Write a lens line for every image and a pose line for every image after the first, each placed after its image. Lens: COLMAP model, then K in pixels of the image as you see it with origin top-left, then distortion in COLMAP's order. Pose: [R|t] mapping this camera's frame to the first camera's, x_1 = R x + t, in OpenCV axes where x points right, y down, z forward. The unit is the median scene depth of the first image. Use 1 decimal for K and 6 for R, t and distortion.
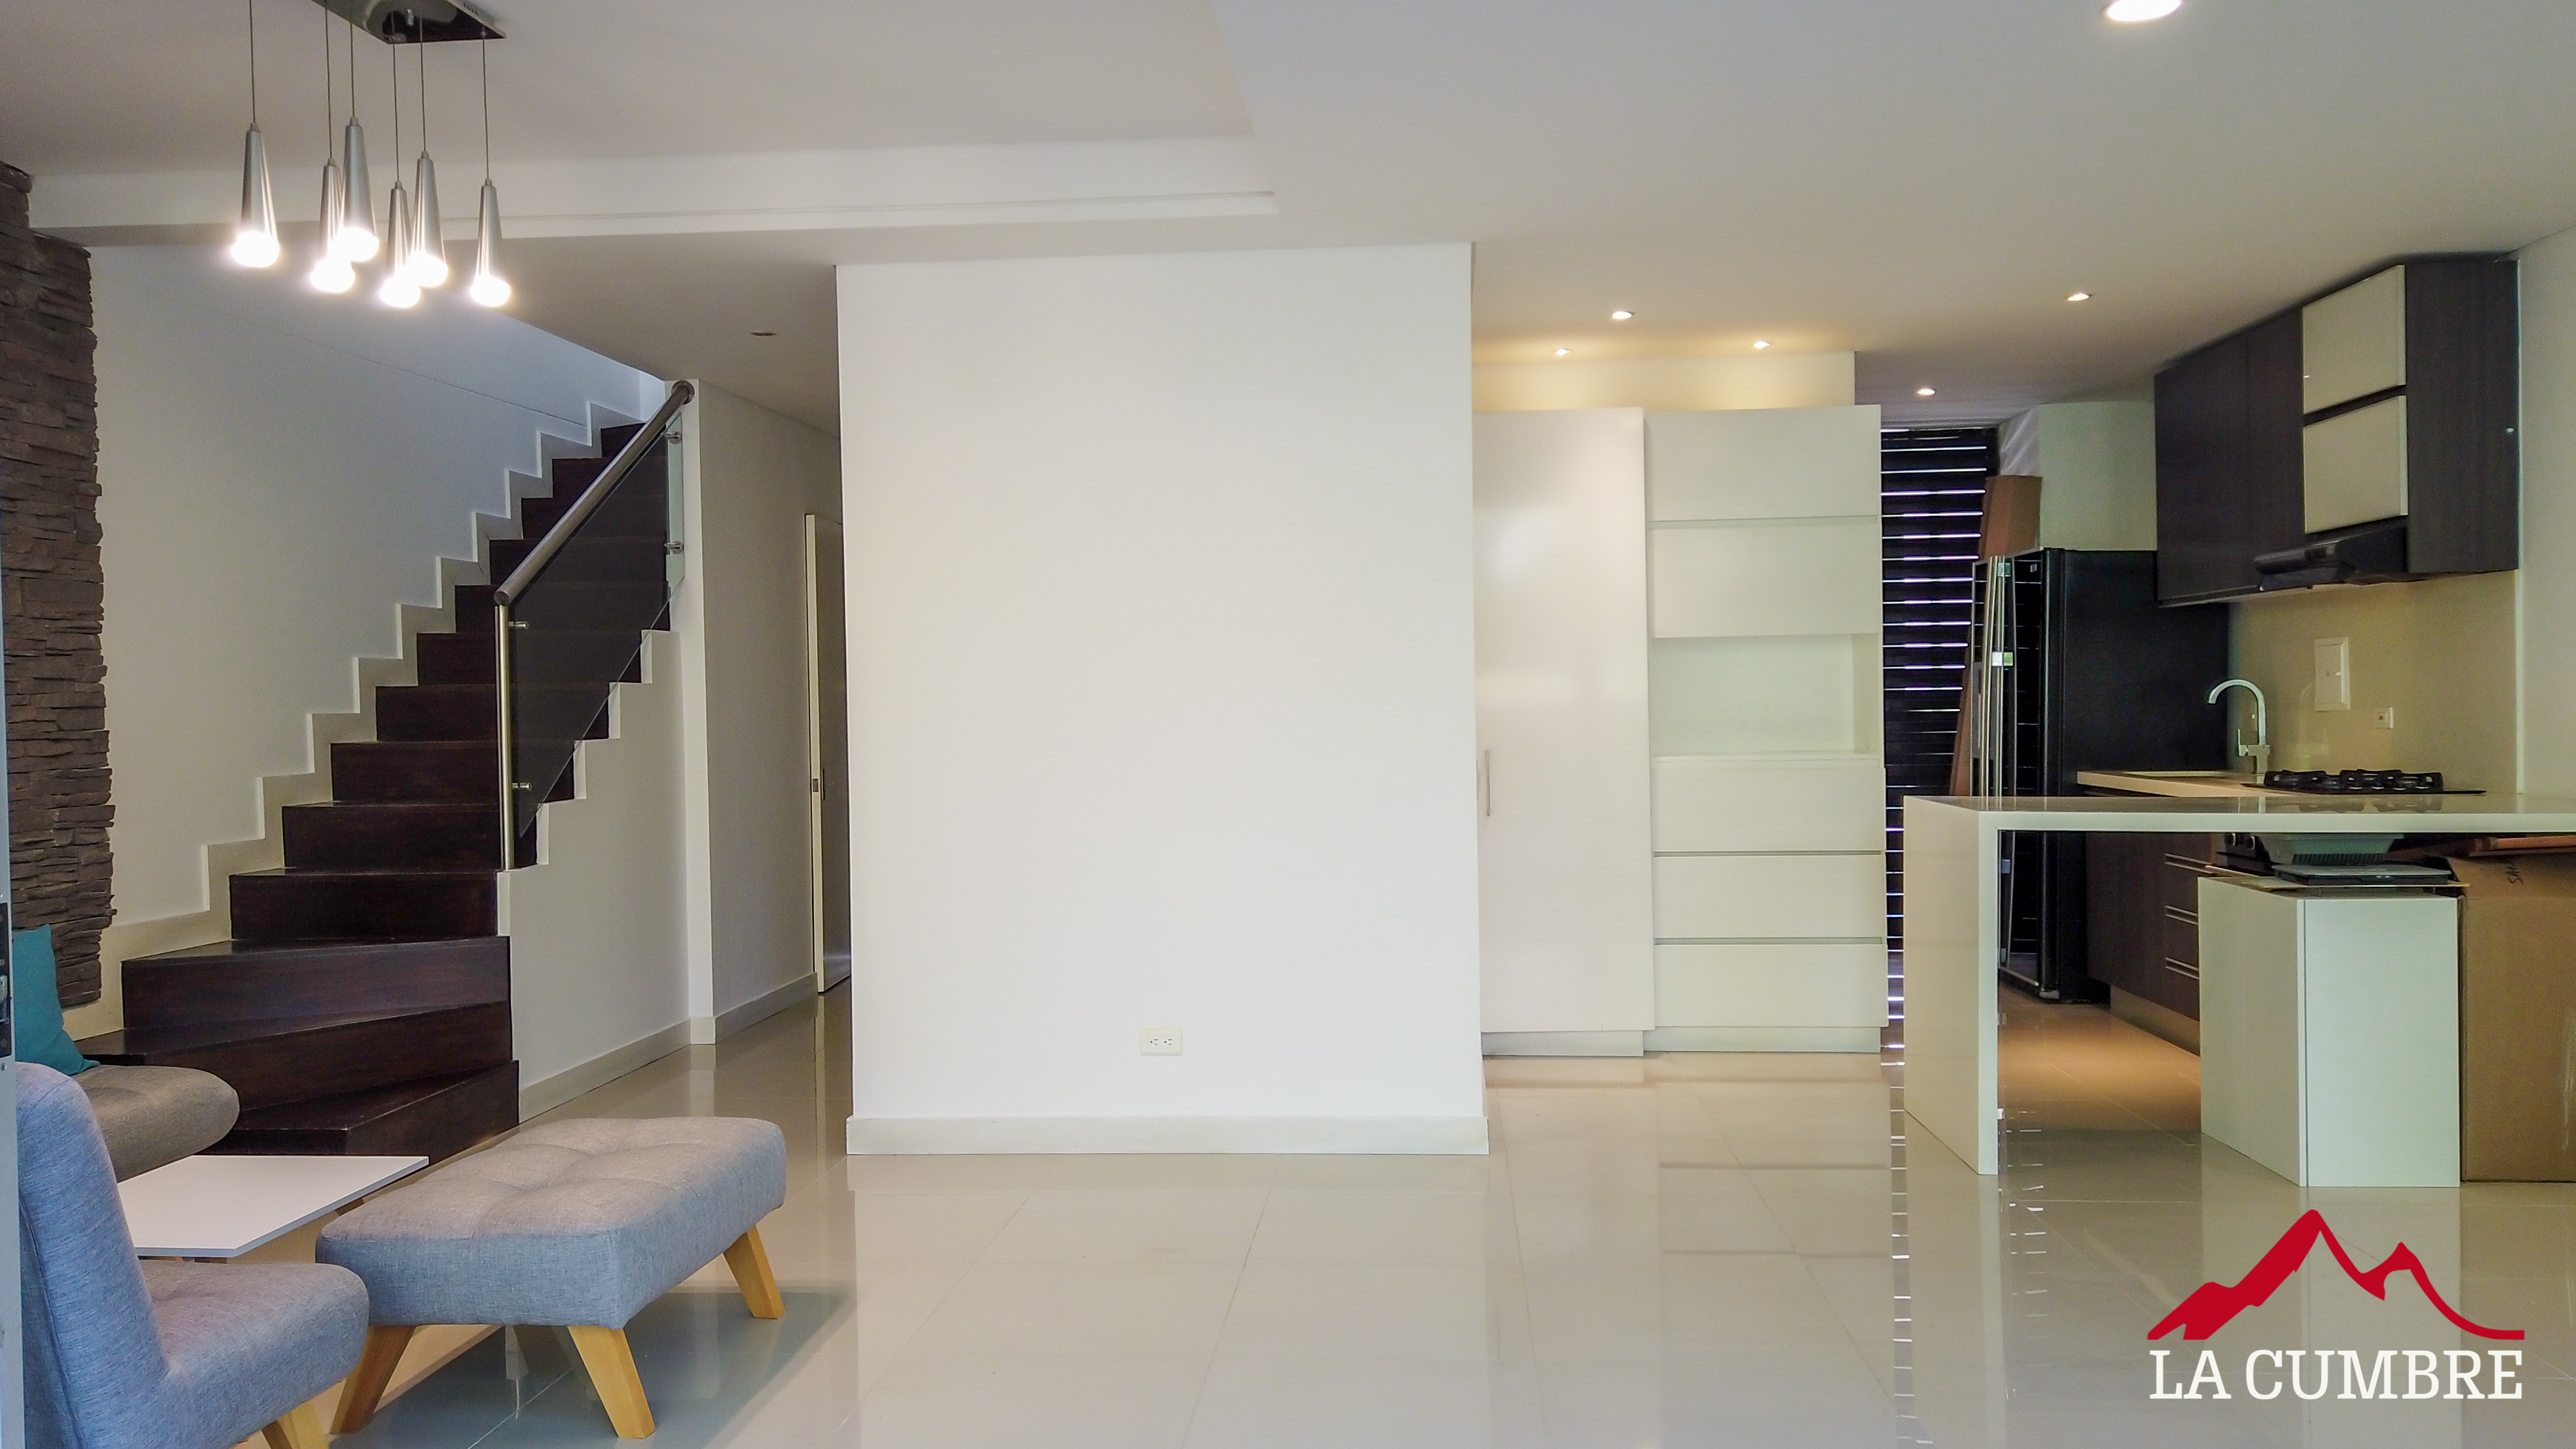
lens RADIAL K [[1962.6, 0, 1256.3], [0, 1962.6, 733.6], [0, 0, 1]] dist [0.054645, -0.000843]
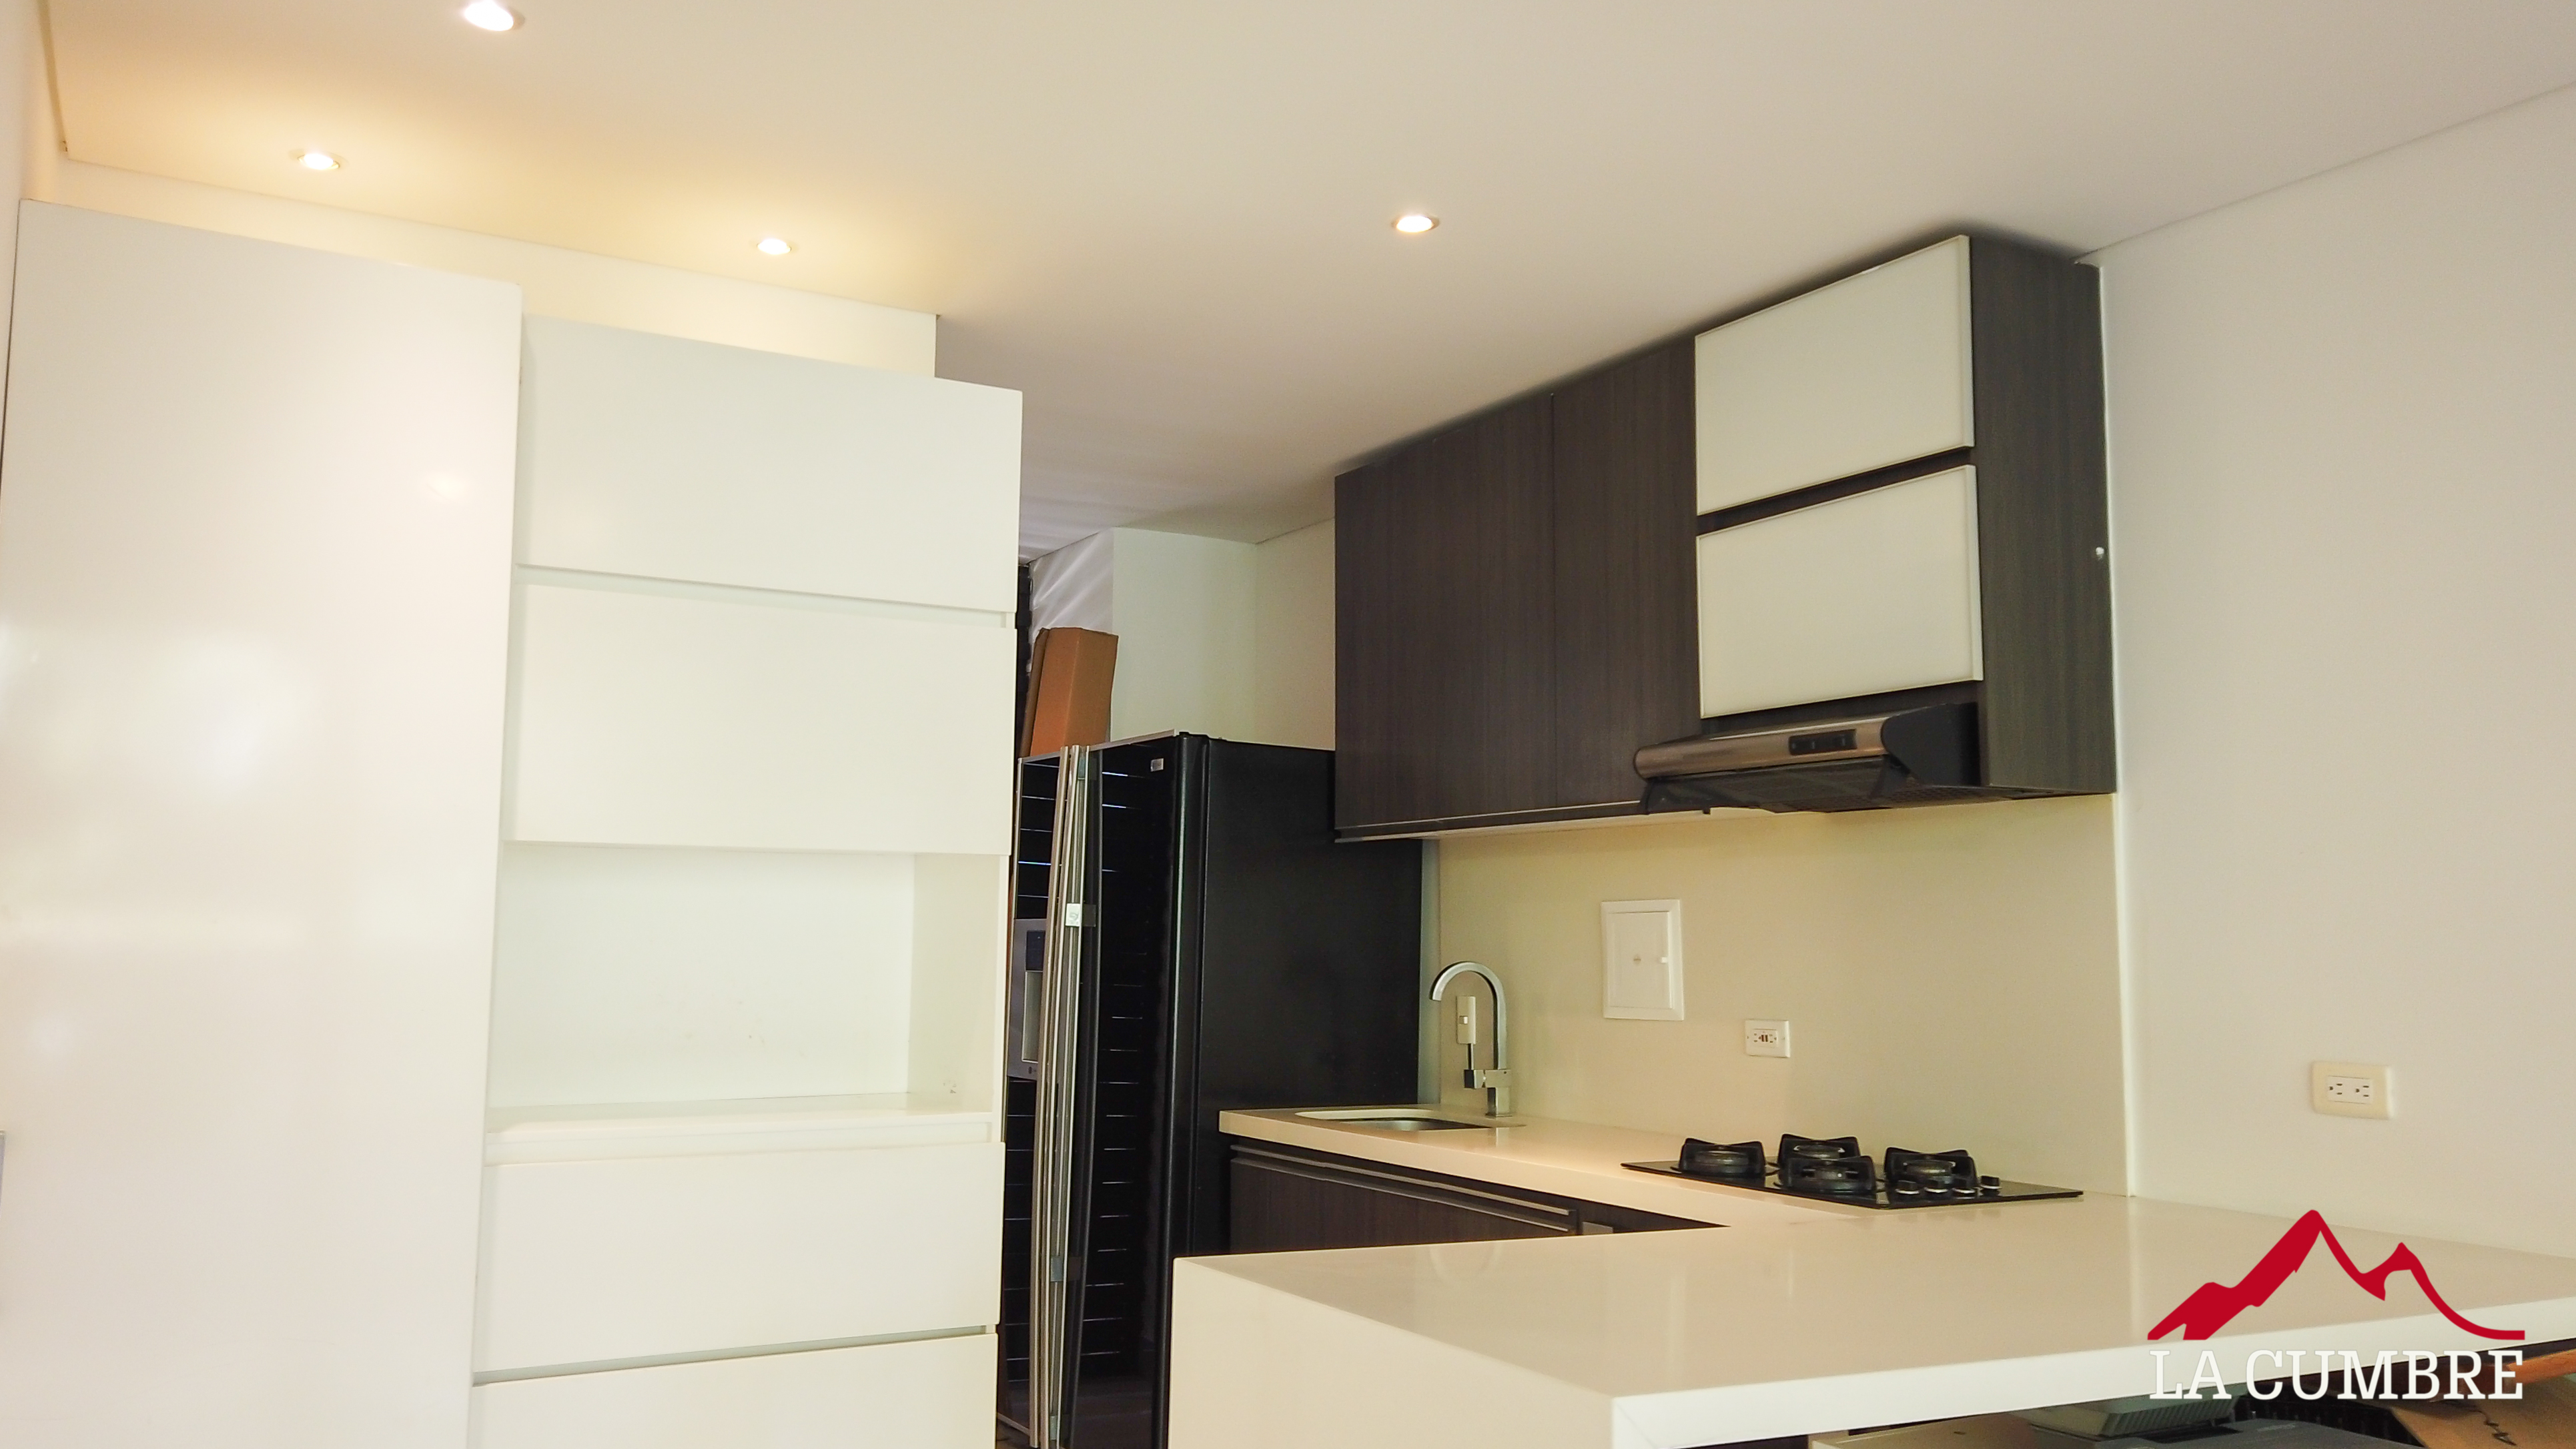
lens RADIAL K [[1962.6, 0, 1256.3], [0, 1962.6, 733.6], [0, 0, 1]] dist [0.054645, -0.000843]
pose [[0.824105, 0.084701, 0.560068, 0.102209], [-0.014572, 0.991600, -0.128522, -0.020844], [-0.566249, 0.097754, 0.818417, 0.608063]]
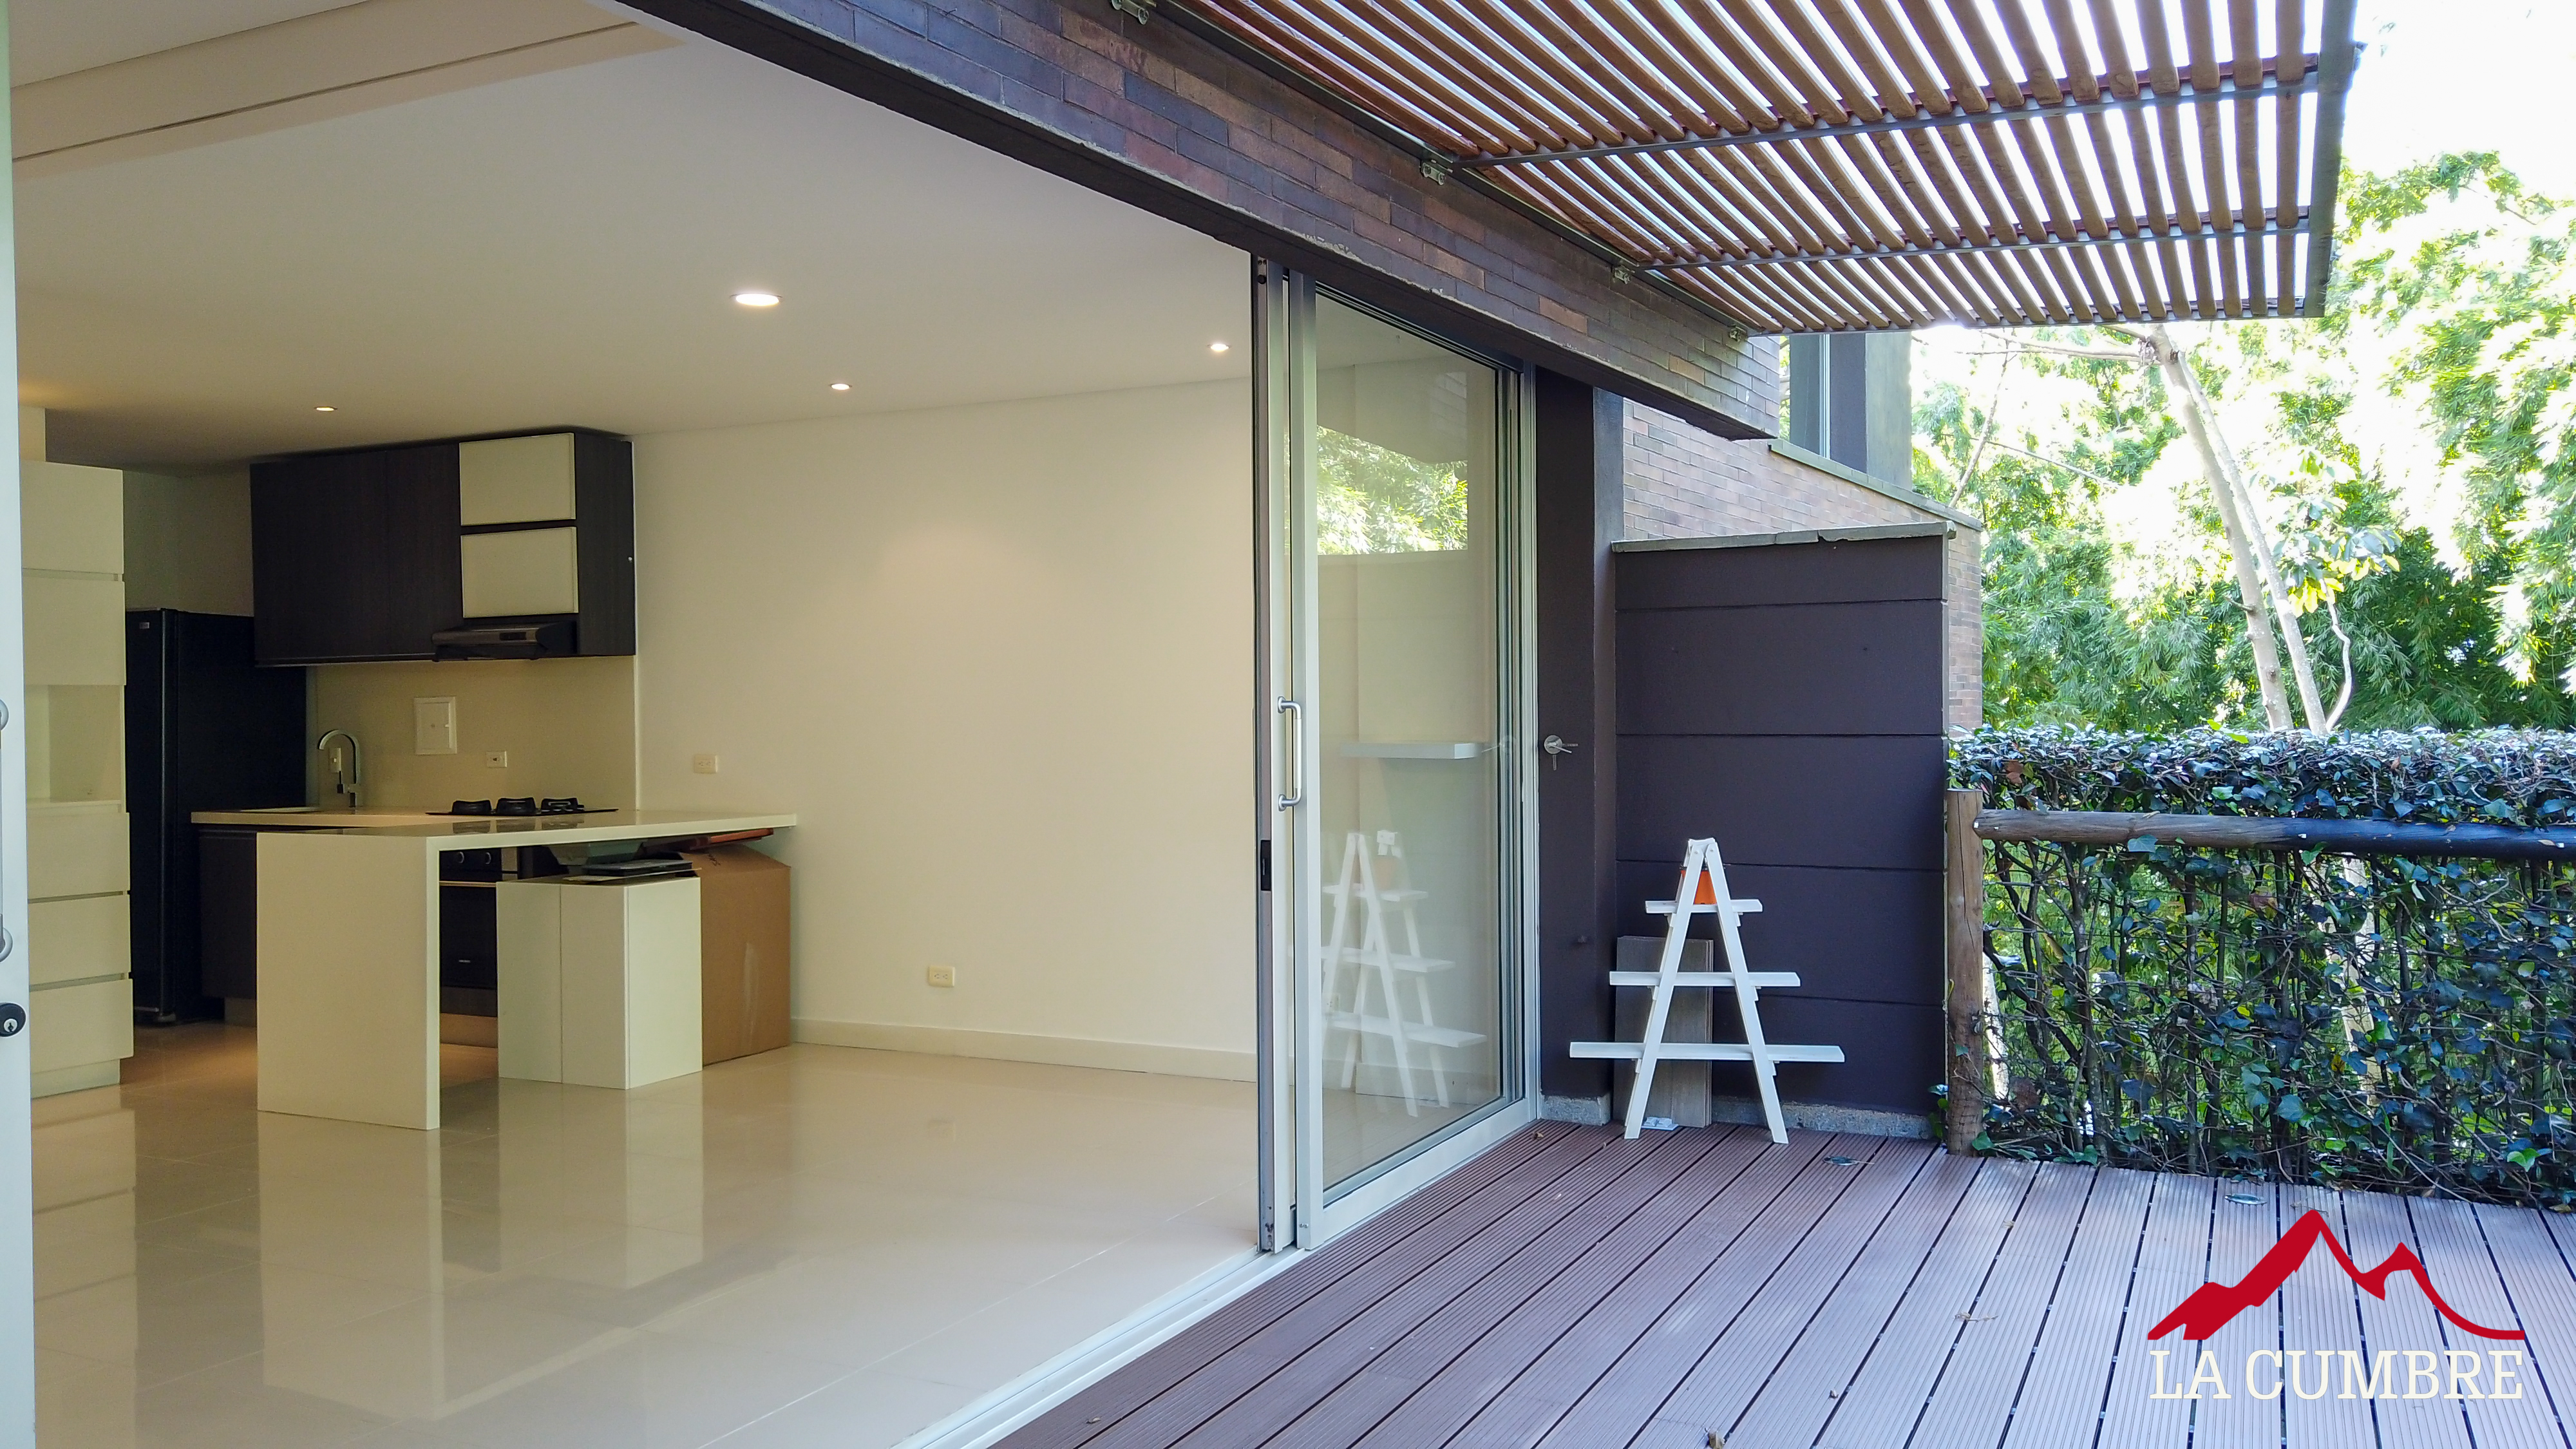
lens RADIAL K [[1962.7, 0, 1256.3], [0, 1962.7, 733.6], [0, 0, 1]] dist [0.054645, -0.000843]
pose [[0.373826, 0.001779, 0.927497, -0.474683], [0.018974, 0.999774, -0.009565, -0.003160], [-0.927305, 0.021174, 0.373708, 0.043291]]
